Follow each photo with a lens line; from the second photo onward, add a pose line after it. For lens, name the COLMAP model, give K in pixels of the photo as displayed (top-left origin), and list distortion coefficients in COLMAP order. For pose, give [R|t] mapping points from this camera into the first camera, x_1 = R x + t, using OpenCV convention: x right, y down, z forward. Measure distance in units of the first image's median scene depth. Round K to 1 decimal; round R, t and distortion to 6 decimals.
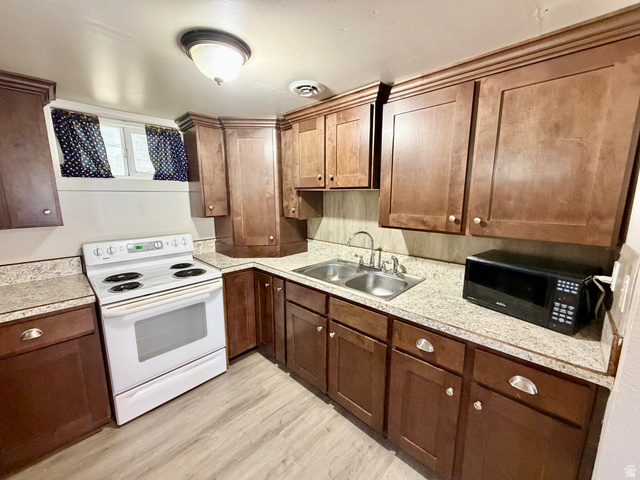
lens RADIAL K [[256.4, 0, 318.5], [0, 256.4, 239.8], [0, 0, 1]] dist [-0.001824, 0.000468]
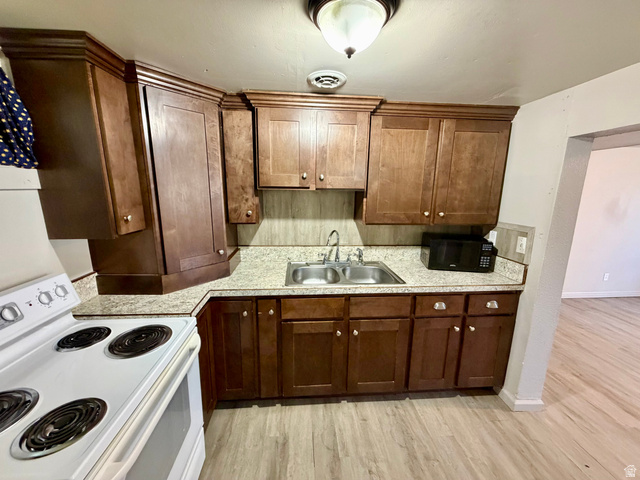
lens RADIAL K [[256.4, 0, 316.7], [0, 256.4, 239.8], [0, 0, 1]] dist [-0.001824, 0.000468]
pose [[0.663953, -0.140888, 0.734382, -0.702591], [0.114203, 0.989675, 0.086615, -0.100225], [-0.739002, 0.026360, 0.673187, 0.379420]]
